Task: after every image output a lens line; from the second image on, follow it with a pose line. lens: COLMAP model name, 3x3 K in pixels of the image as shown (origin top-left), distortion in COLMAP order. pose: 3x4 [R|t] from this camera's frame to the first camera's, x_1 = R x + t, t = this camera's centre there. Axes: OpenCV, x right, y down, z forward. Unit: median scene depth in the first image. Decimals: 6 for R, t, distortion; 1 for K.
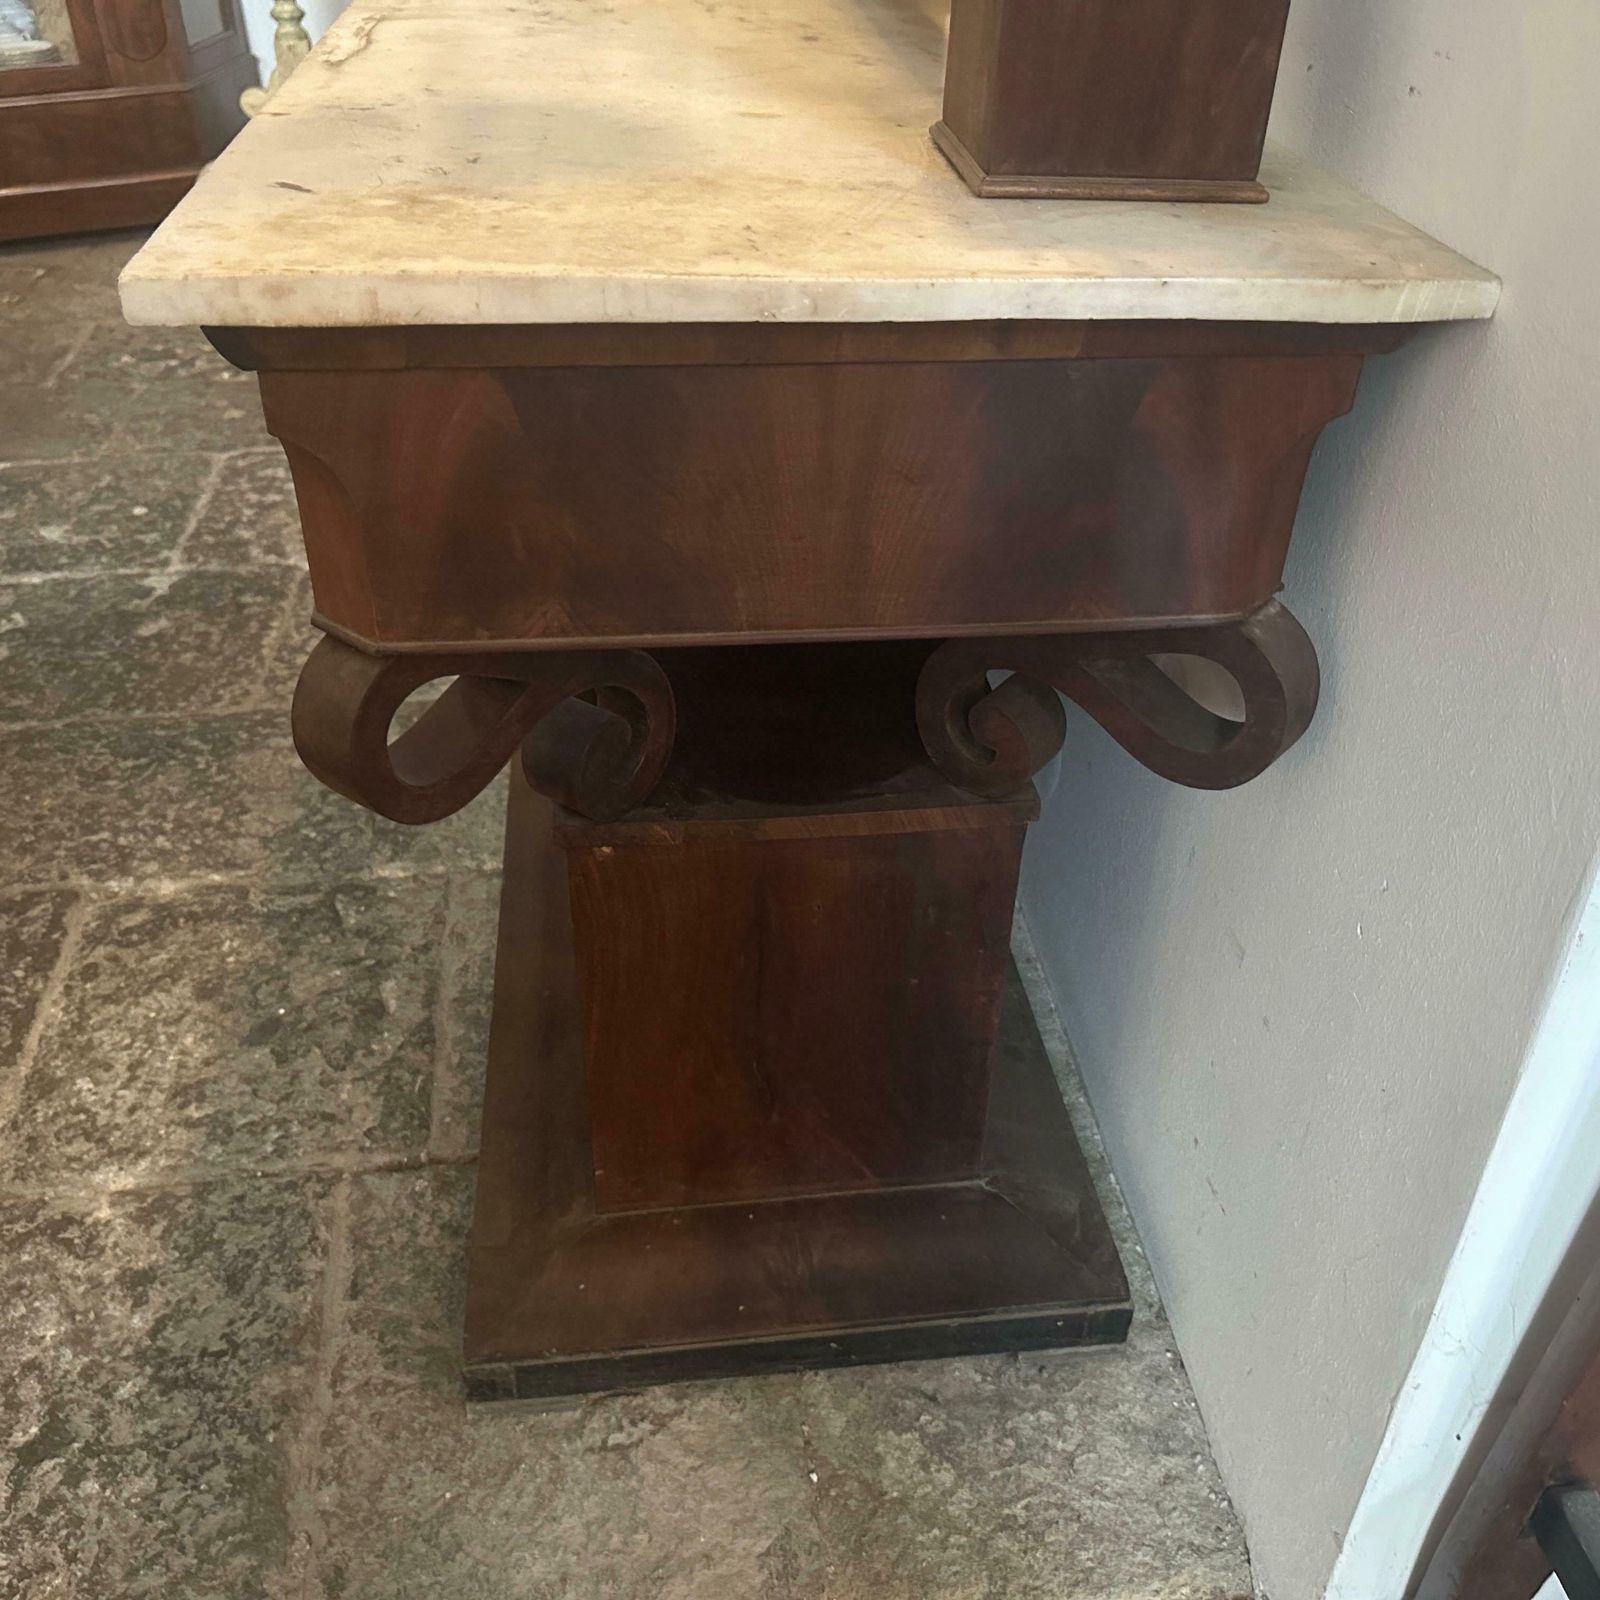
lens RADIAL K [[1510.9, 0, 824.4], [0, 1510.9, 781.4], [0, 0, 1]] dist [0.082929, -0.145293]
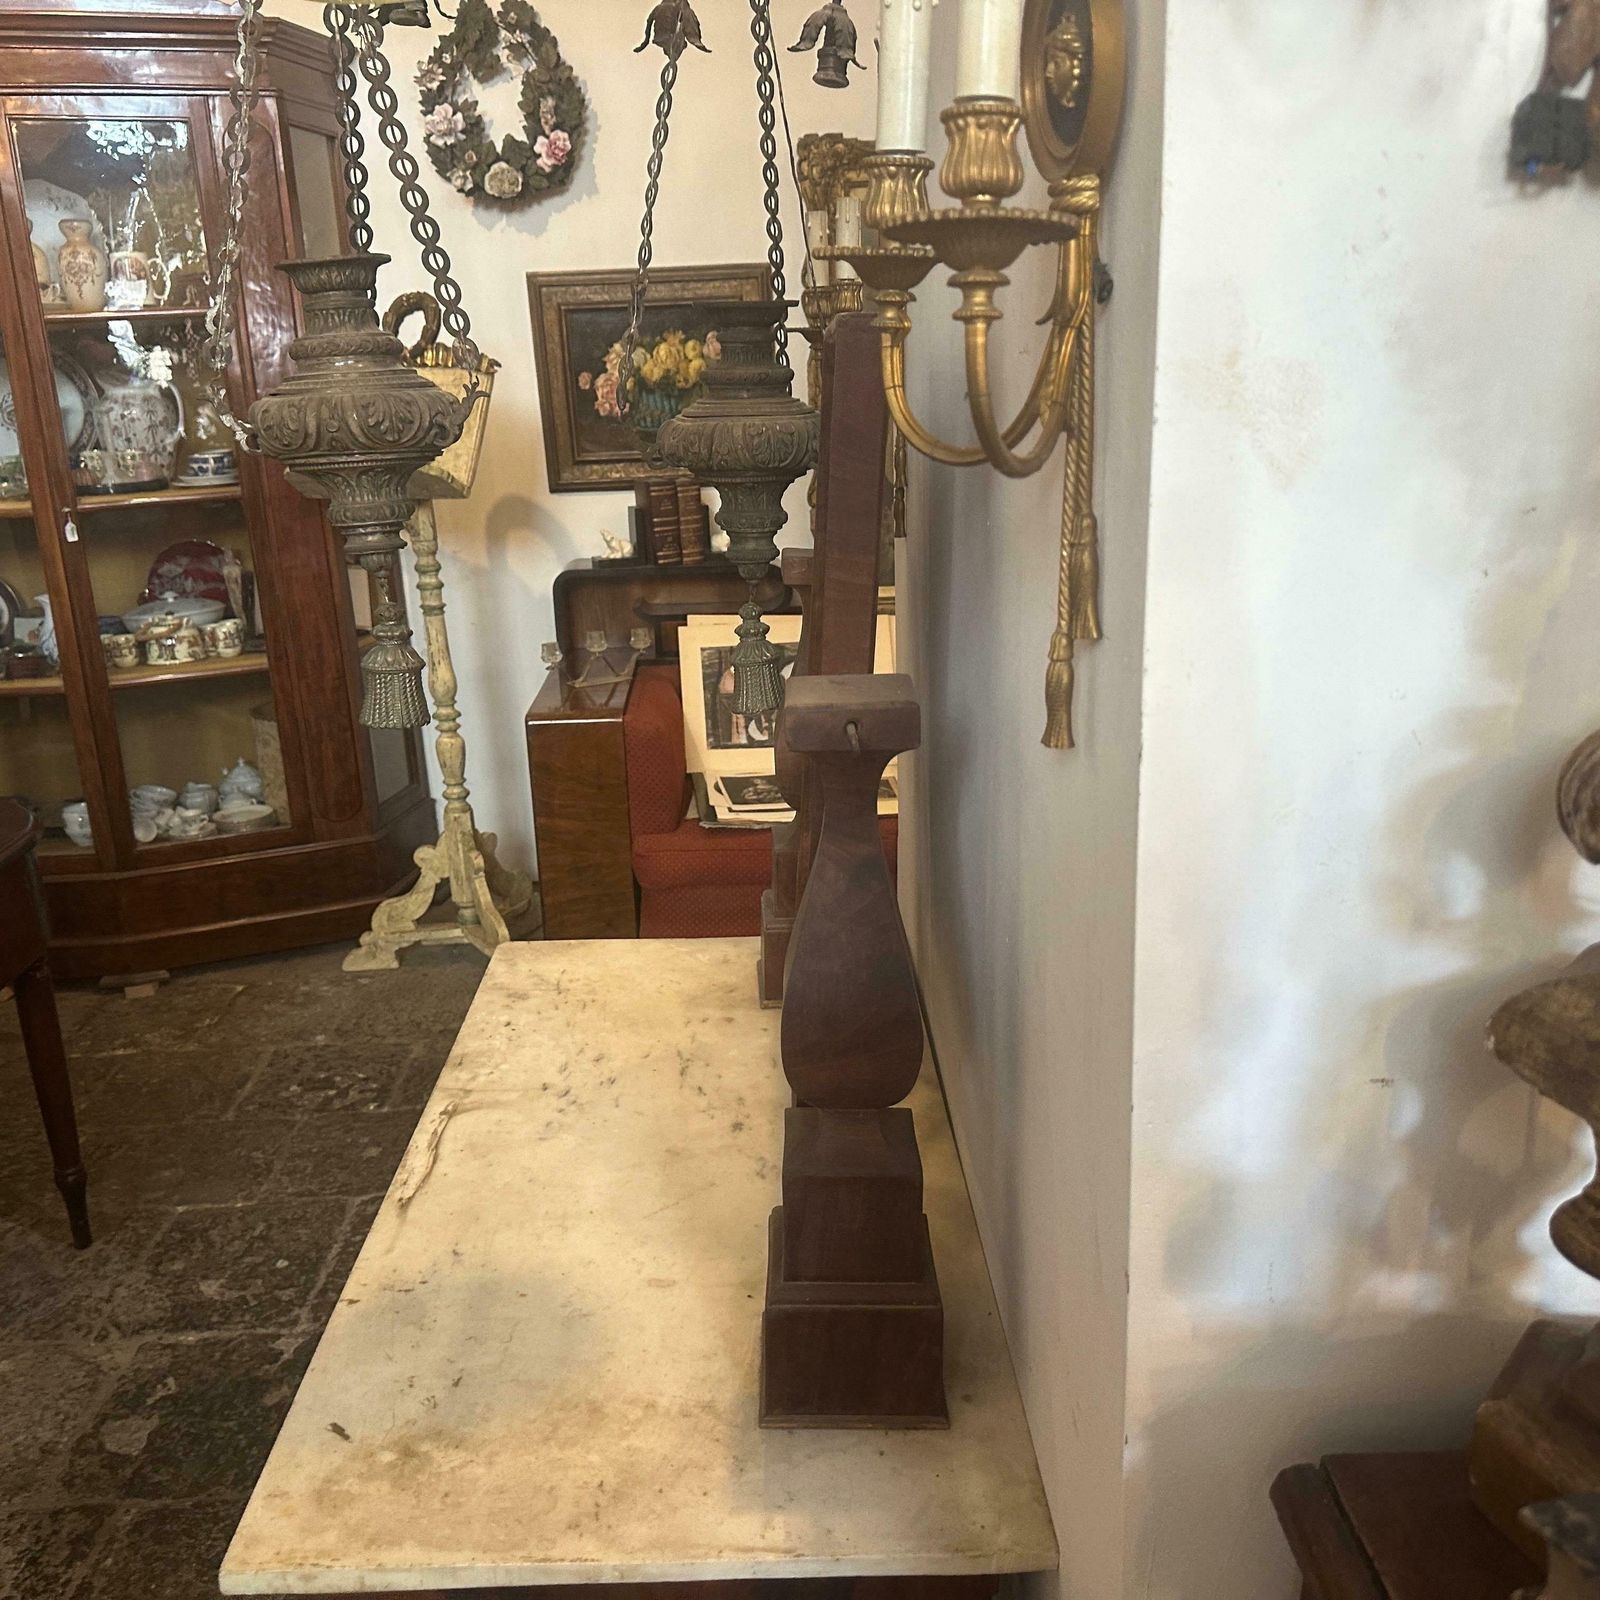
lens RADIAL K [[1494.9, 0, 856.4], [0, 1494.9, 794.6], [0, 0, 1]] dist [0.049147, -0.083569]
pose [[0.997107, -0.016190, -0.074261, 0.173799], [-0.007645, 0.950729, -0.309928, -0.276226], [0.075620, 0.309599, 0.947855, -0.366999]]
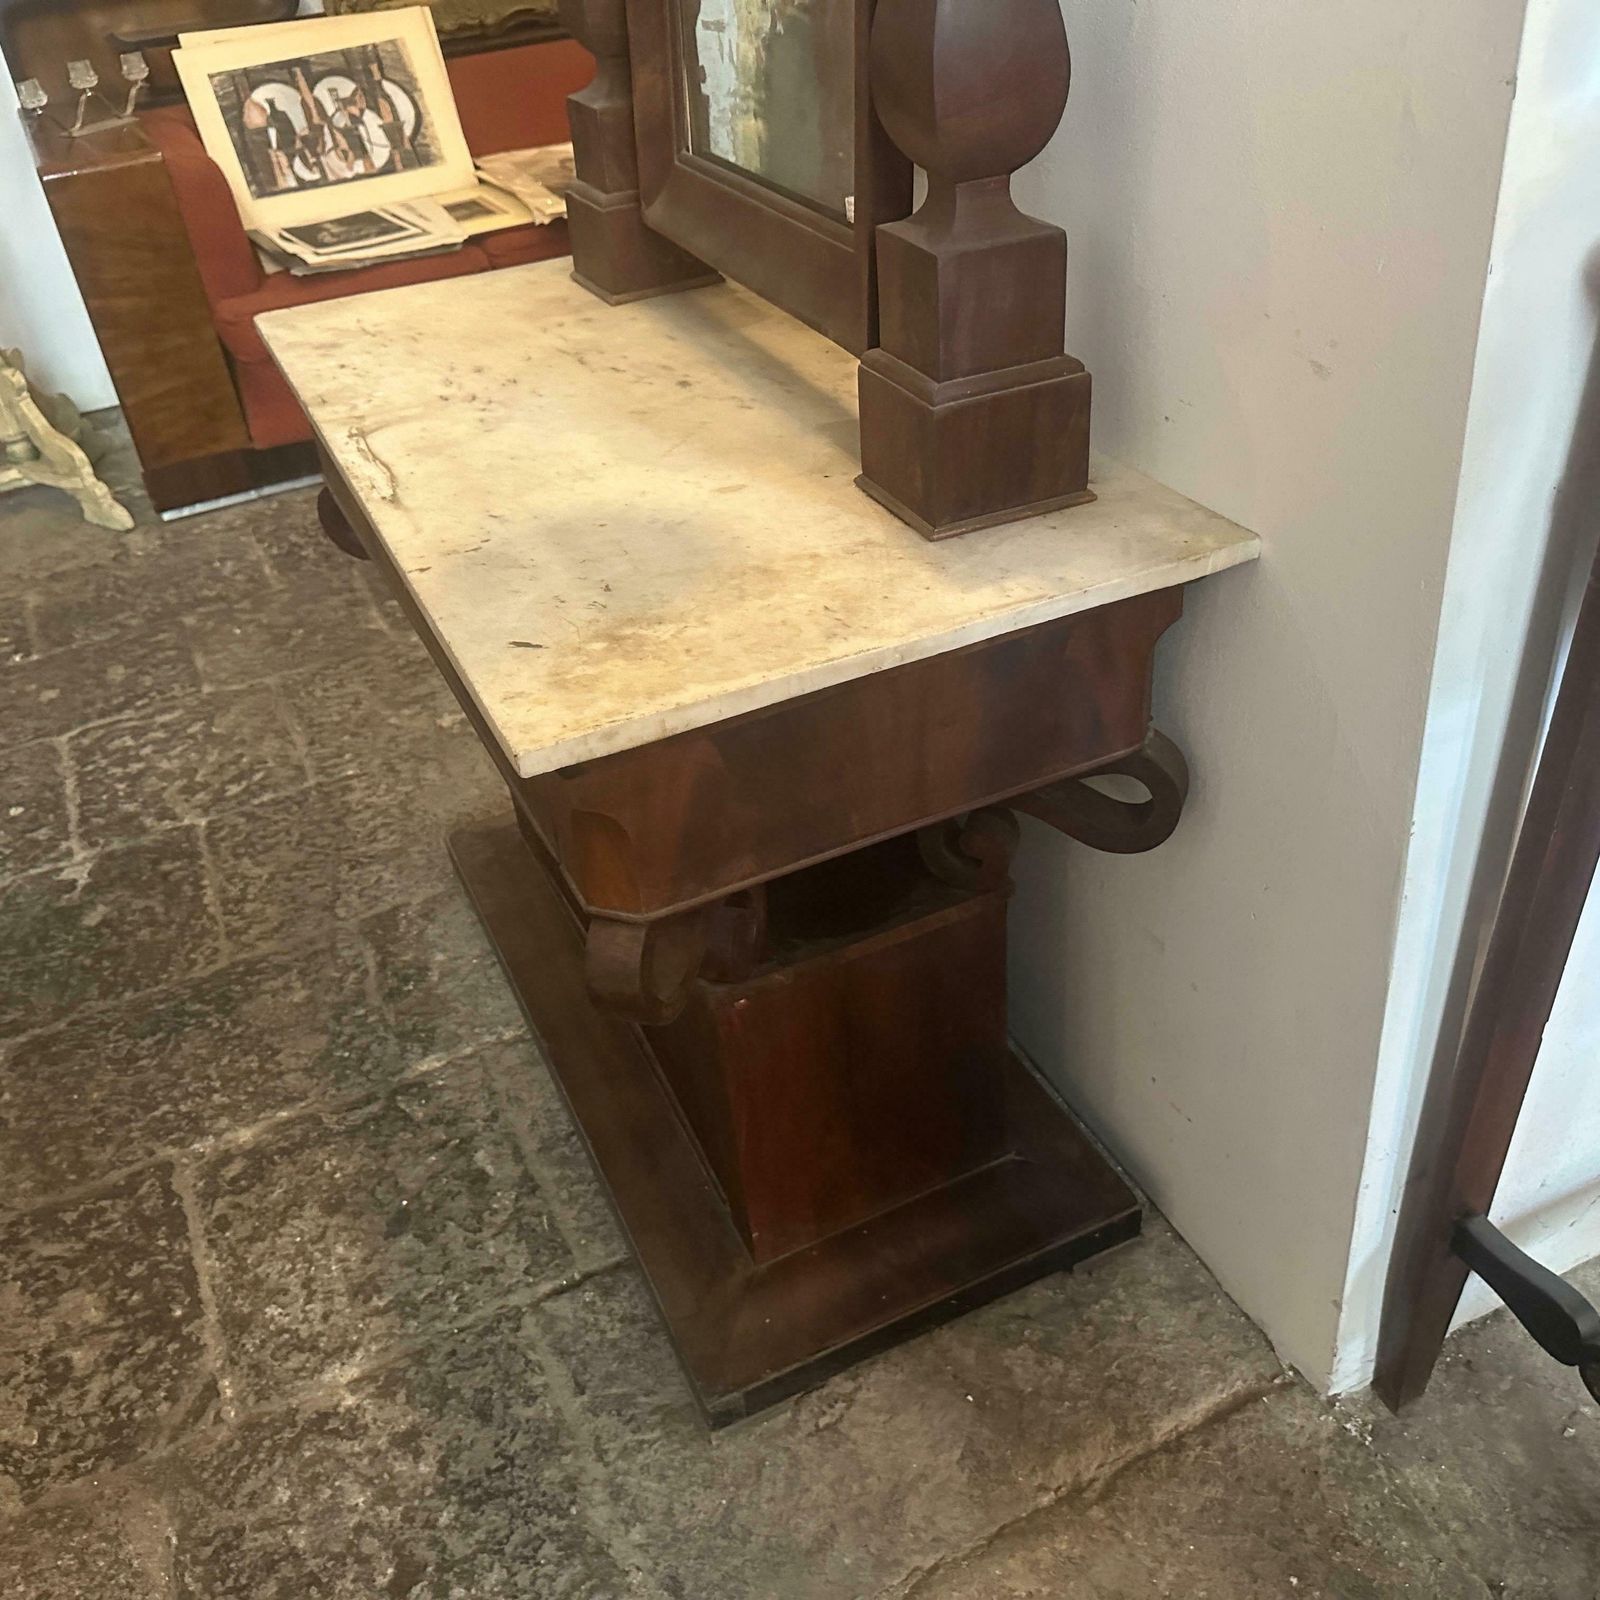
lens RADIAL K [[1501.5, 0, 809.1], [0, 1501.5, 779.3], [0, 0, 1]] dist [0.135744, -0.252340]
pose [[0.946929, -0.256747, 0.193407, -0.205930], [0.260868, 0.965365, 0.004298, -0.097534], [-0.187812, 0.046383, 0.981109, -0.267844]]
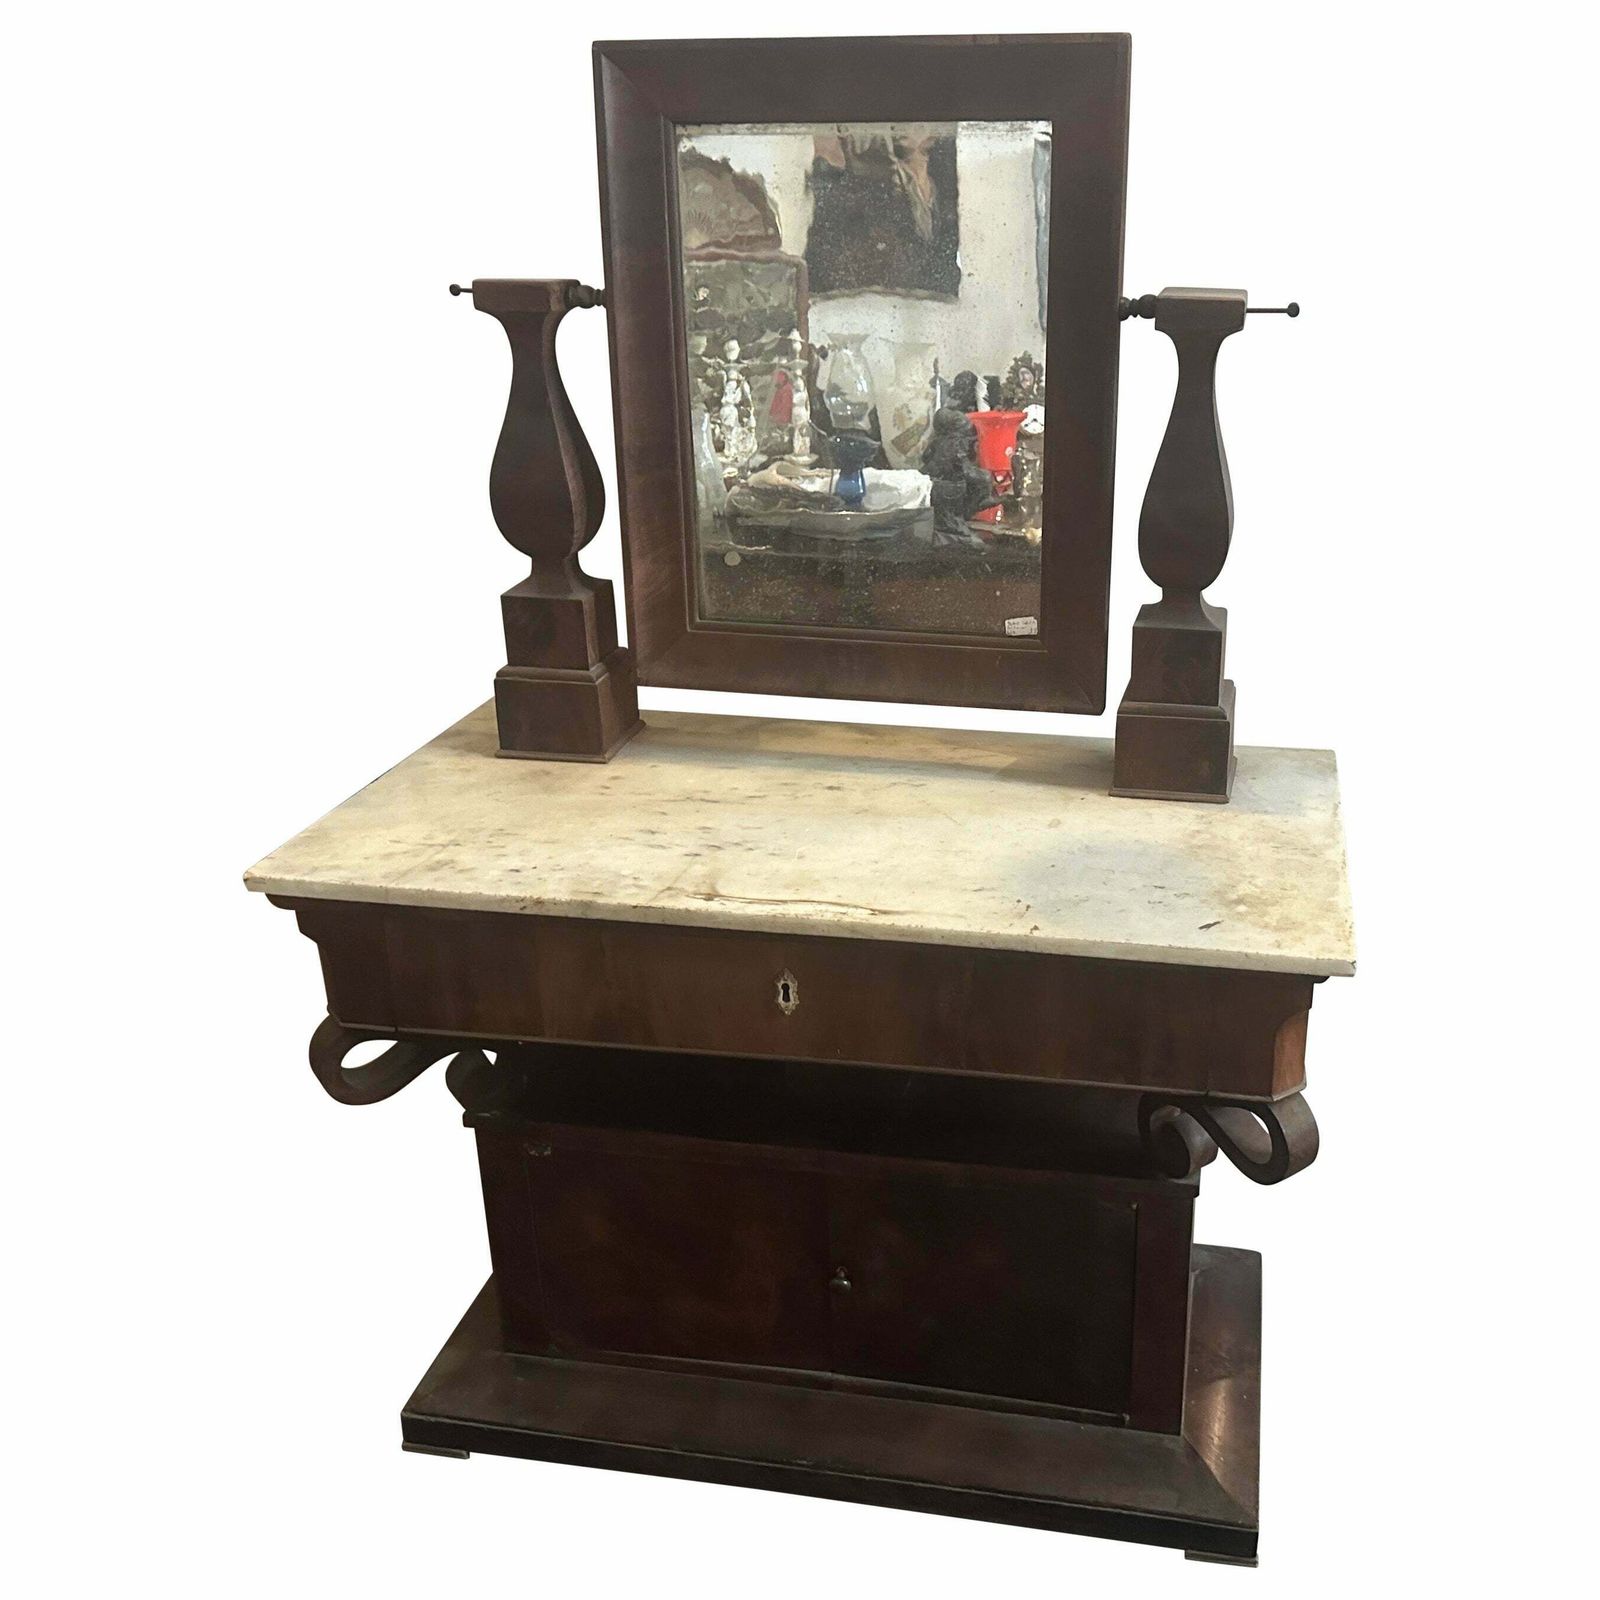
lens RADIAL K [[1620.2, 0, 972.9], [0, 1620.2, 772.9], [0, 0, 1]] dist [0.159483, -0.319340]
pose [[0.294162, -0.383784, 0.875316, -1.198220], [0.547791, 0.818184, 0.174641, -0.580565], [-0.783194, 0.428118, 0.450912, 0.068090]]
